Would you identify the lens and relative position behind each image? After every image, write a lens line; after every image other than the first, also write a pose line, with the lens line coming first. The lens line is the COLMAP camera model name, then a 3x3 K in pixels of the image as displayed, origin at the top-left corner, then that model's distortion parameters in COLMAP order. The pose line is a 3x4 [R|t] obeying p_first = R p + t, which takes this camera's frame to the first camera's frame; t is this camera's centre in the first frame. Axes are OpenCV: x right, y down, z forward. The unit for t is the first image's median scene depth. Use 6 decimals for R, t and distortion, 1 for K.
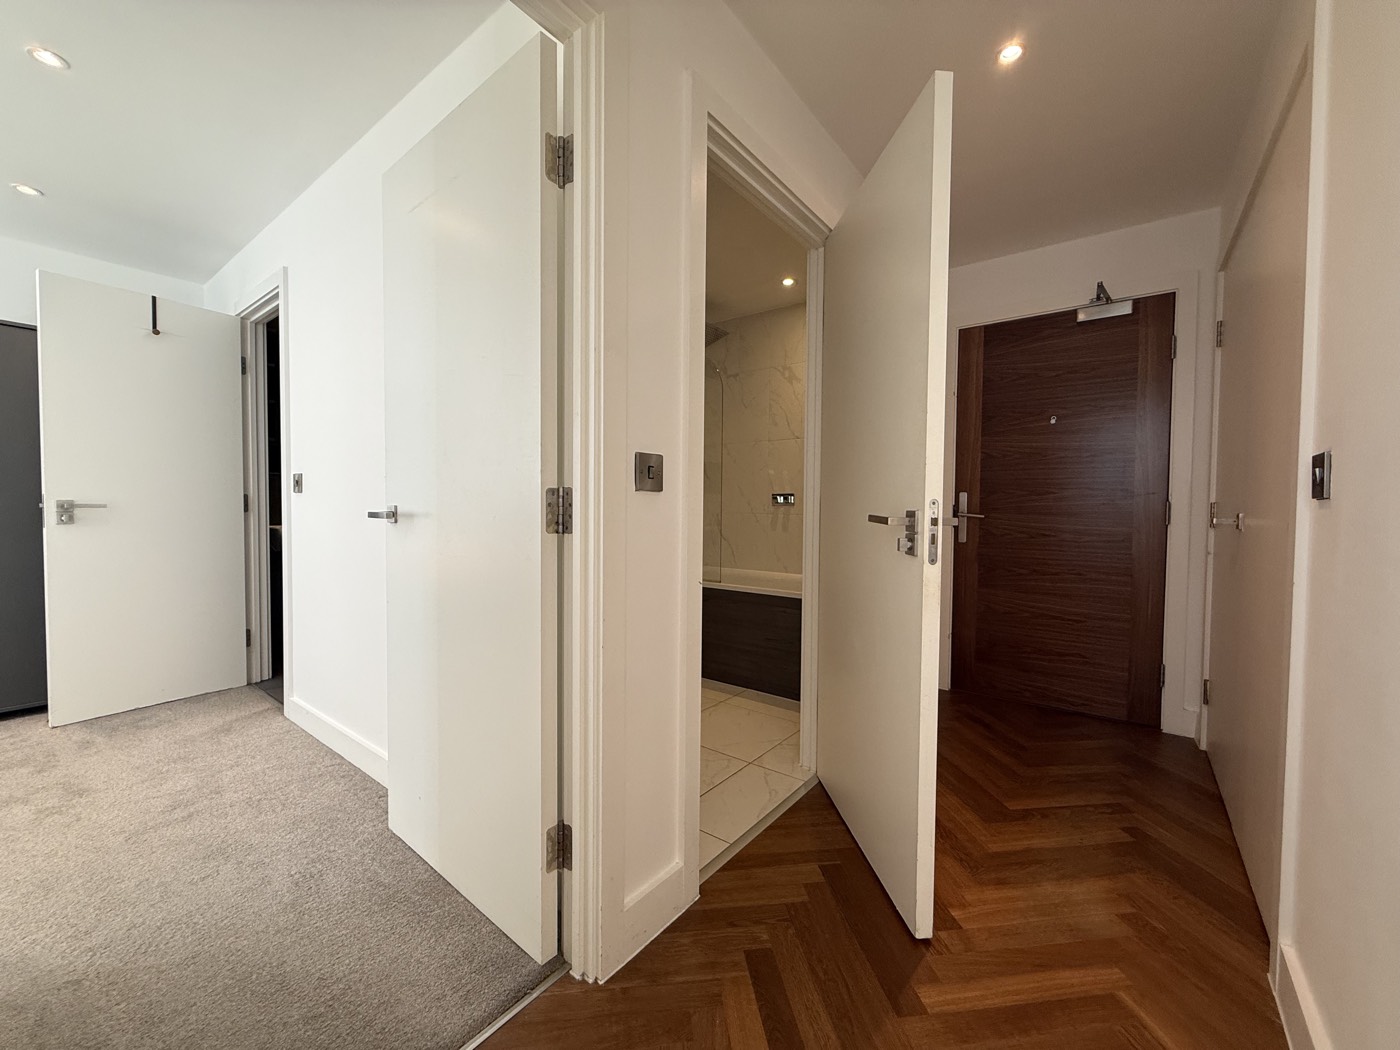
lens RADIAL K [[556.7, 0, 698.5], [0, 556.7, 524.5], [0, 0, 1]] dist [0.000182, 0.000152]
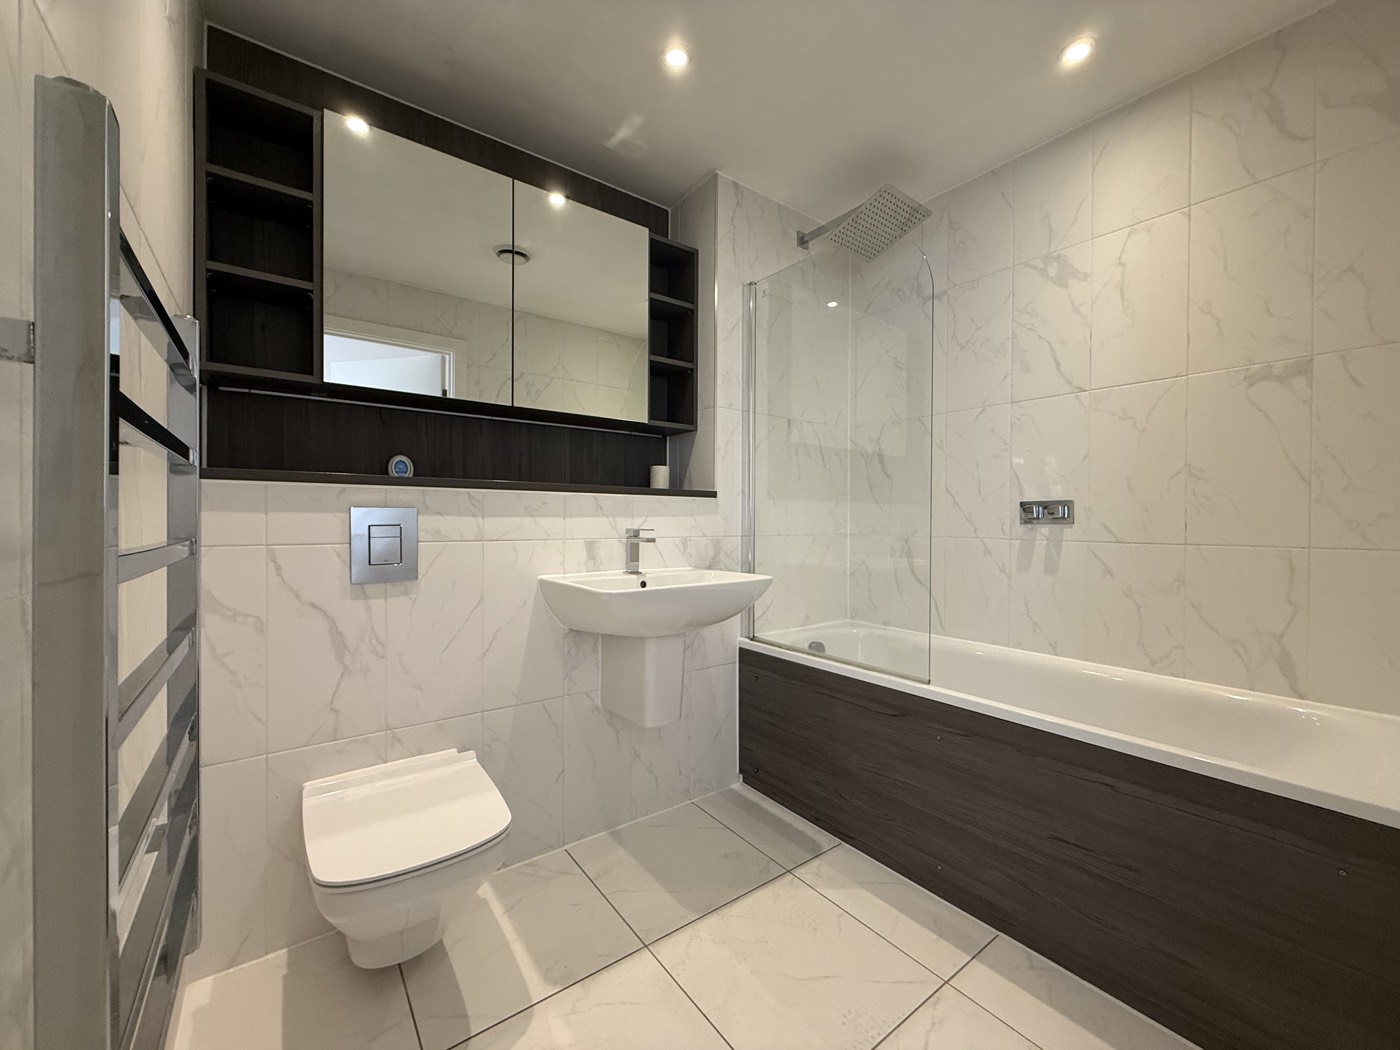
lens RADIAL K [[556.7, 0, 698.1], [0, 556.7, 521.6], [0, 0, 1]] dist [0.000182, 0.000152]
pose [[0.963658, -0.002996, -0.267124, -0.021729], [-0.004520, 0.999611, -0.027515, -0.020095], [0.267102, 0.027723, 0.963269, 0.408347]]
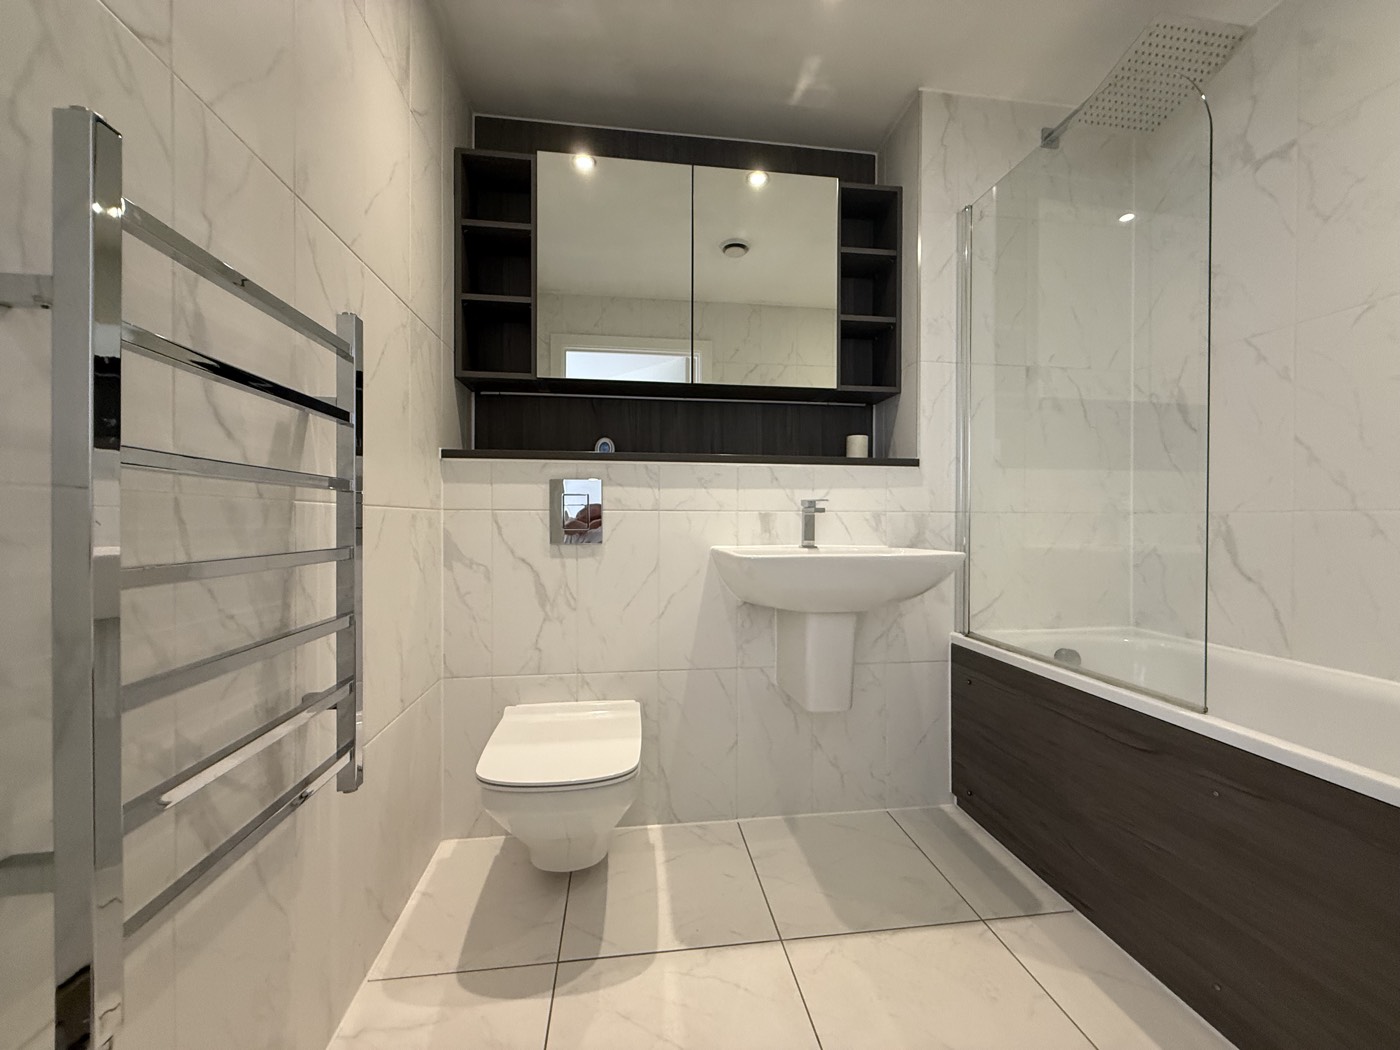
lens RADIAL K [[556.7, 0, 702.0], [0, 556.7, 522.2], [0, 0, 1]] dist [0.000182, 0.000152]
pose [[0.714614, -0.003767, -0.699509, 0.049199], [-0.018079, 0.999552, -0.023852, 0.003498], [0.699285, 0.029691, 0.714226, 0.475719]]
